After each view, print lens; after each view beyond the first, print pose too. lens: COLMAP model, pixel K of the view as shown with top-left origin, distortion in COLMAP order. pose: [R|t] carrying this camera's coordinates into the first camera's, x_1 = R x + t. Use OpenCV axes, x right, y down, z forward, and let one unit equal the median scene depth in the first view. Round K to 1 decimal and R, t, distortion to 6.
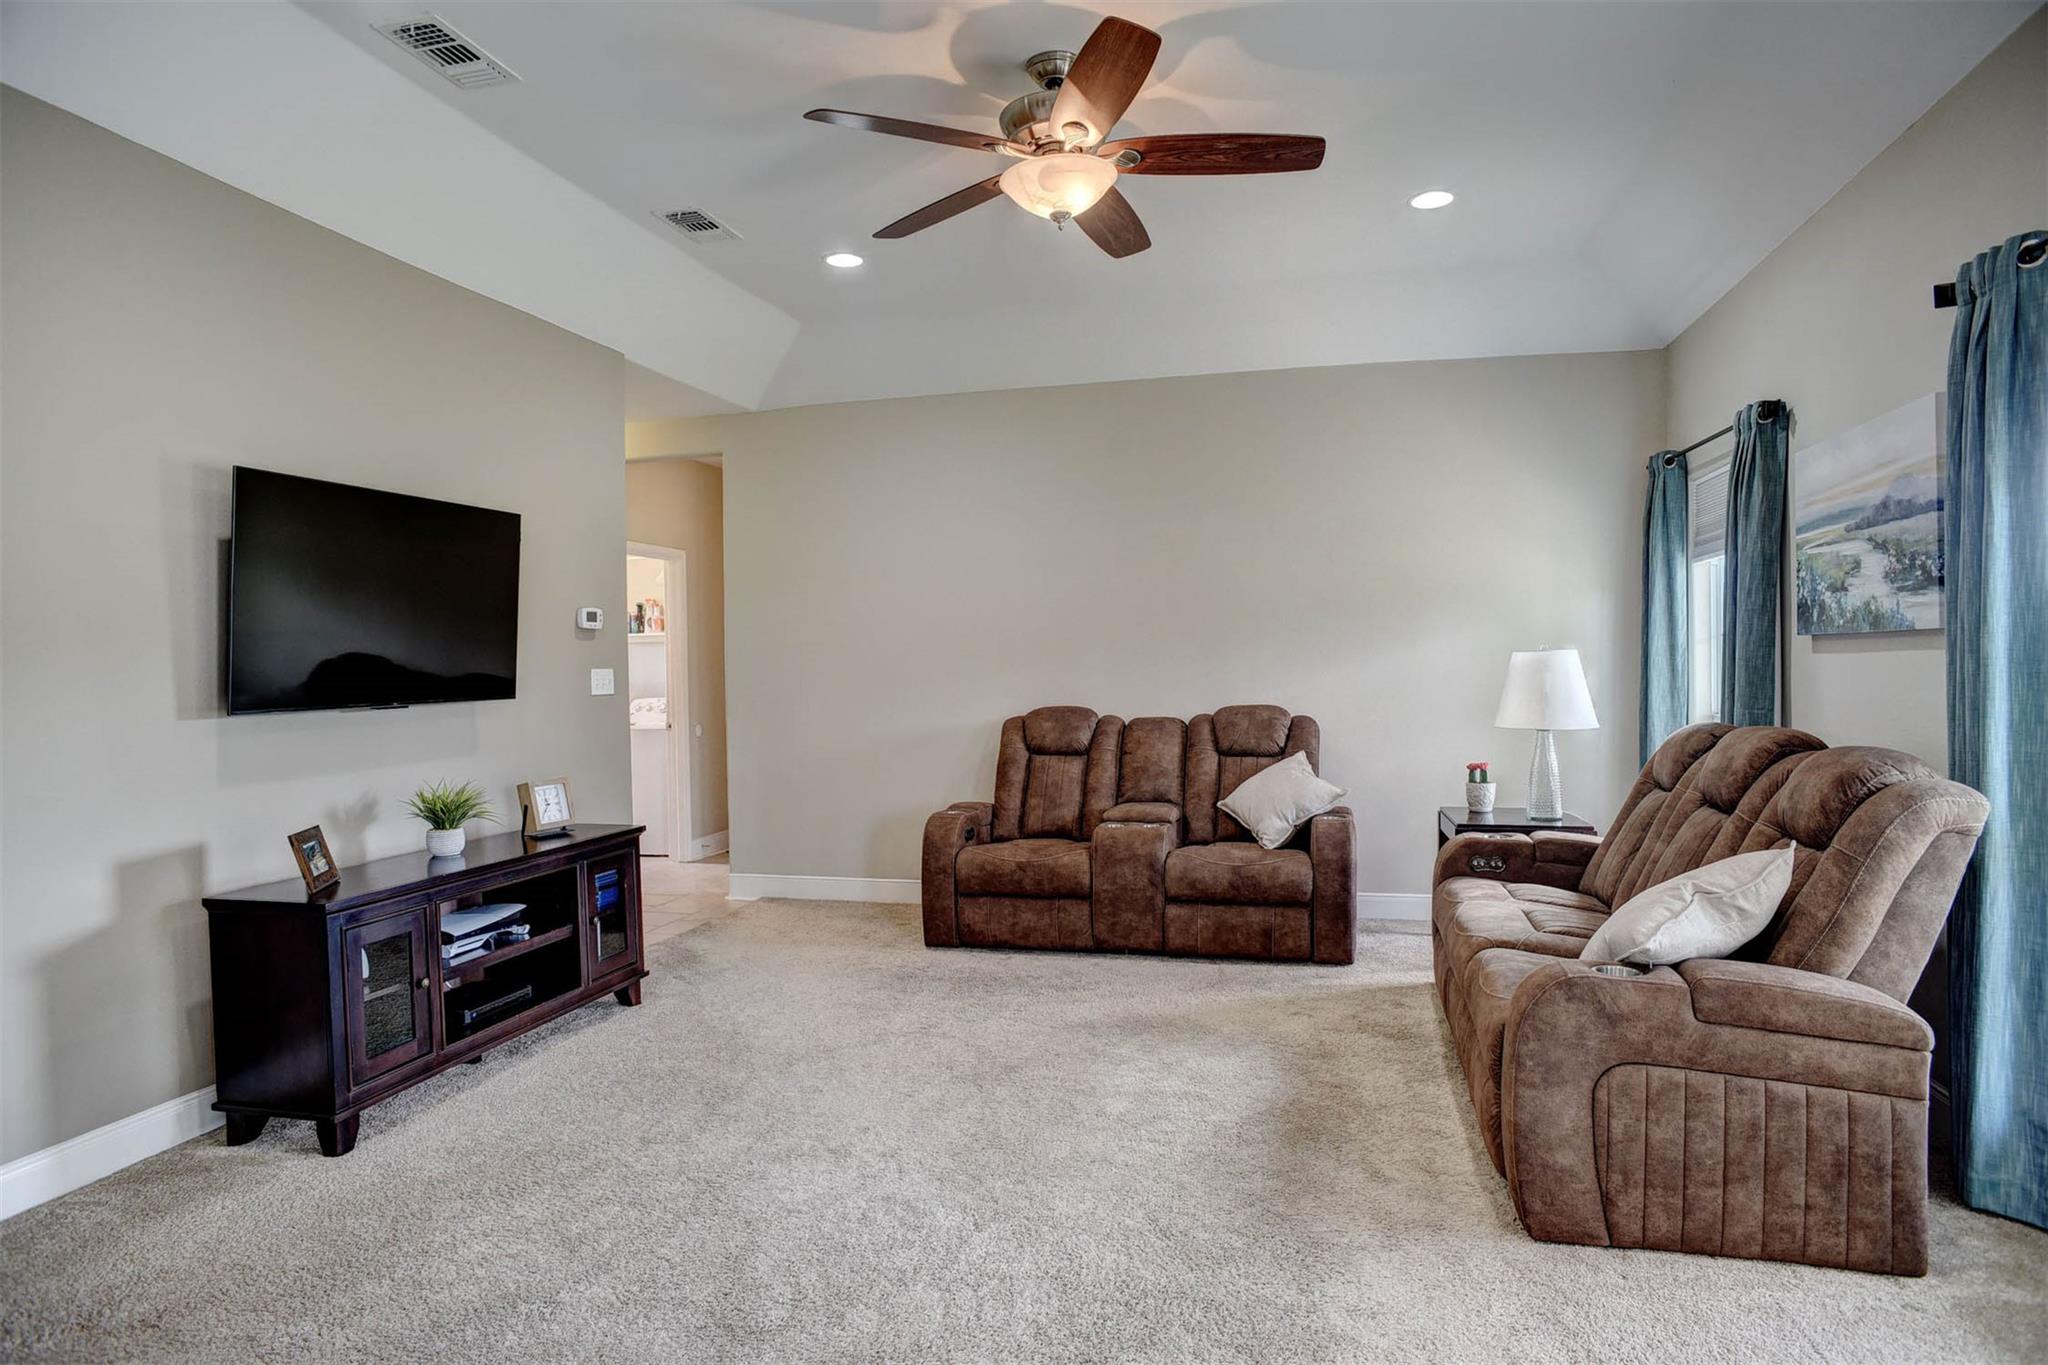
lens RADIAL K [[1167.0, 0, 1038.3], [0, 1167.0, 689.1], [0, 0, 1]] dist [-0.030988, 0.010060]
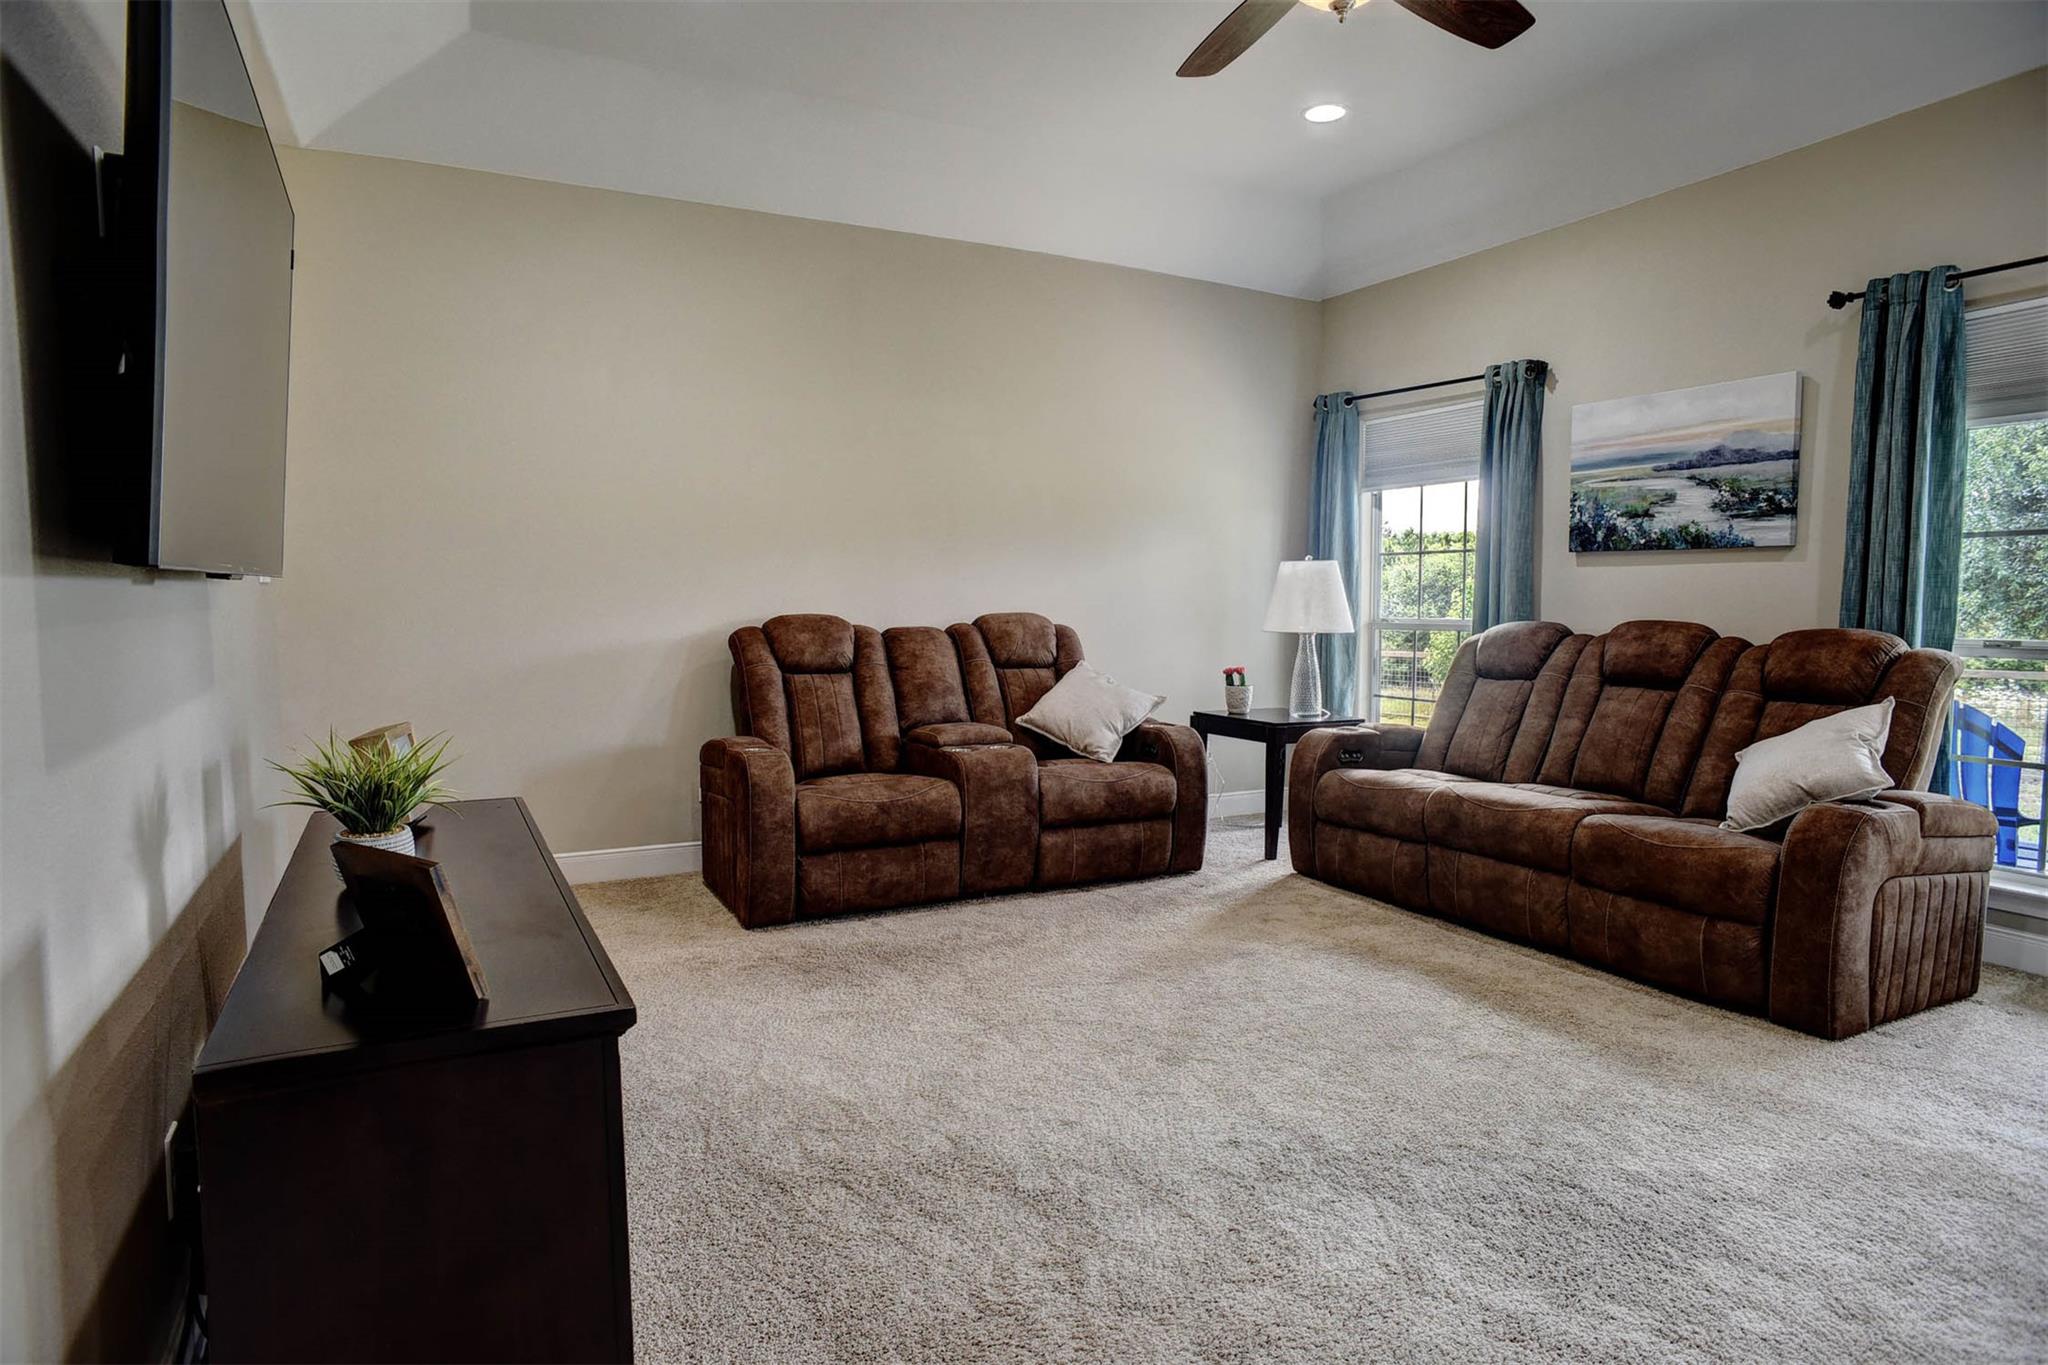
lens RADIAL K [[1167.0, 0, 1030.2], [0, 1167.0, 686.6], [0, 0, 1]] dist [-0.030988, 0.010060]
pose [[0.738236, -0.032626, 0.673753, -0.482194], [-0.002498, 0.998690, 0.051099, 0.027867], [-0.674538, -0.039406, 0.737188, 0.349726]]
